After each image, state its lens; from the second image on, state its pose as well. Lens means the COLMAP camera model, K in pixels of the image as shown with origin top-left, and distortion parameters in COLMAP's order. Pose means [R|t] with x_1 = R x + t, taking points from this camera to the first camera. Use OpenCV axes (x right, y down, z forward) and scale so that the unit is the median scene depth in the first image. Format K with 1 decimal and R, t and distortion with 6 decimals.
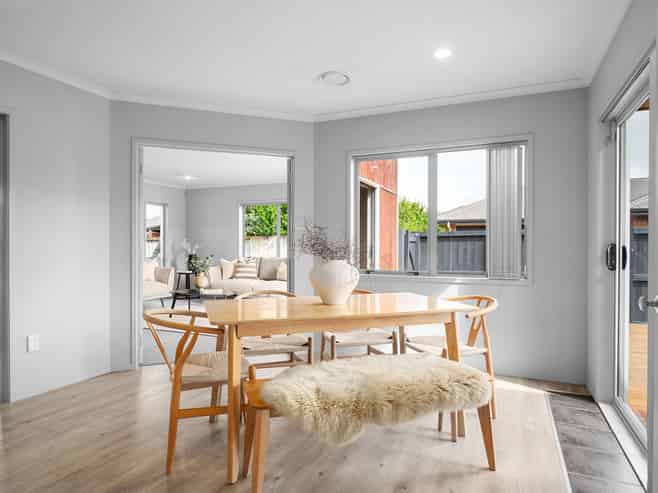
lens RADIAL K [[408.2, 0, 329.0], [0, 408.2, 246.5], [0, 0, 1]] dist [0.002274, 0.000376]
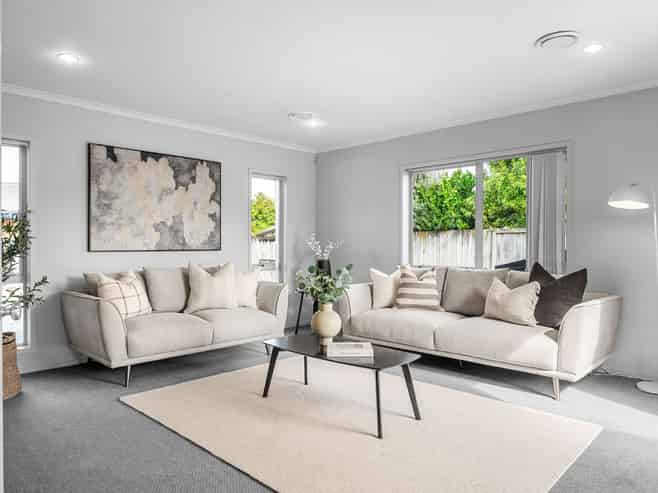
lens RADIAL K [[455.5, 0, 329.0], [0, 455.5, 246.5], [0, 0, 1]] dist [-0.000128, 0.000145]
pose [[0.937872, -0.000833, -0.346981, -0.105371], [0.000112, 0.999998, -0.002099, 0.001659], [0.346982, 0.001930, 0.937870, 0.408636]]
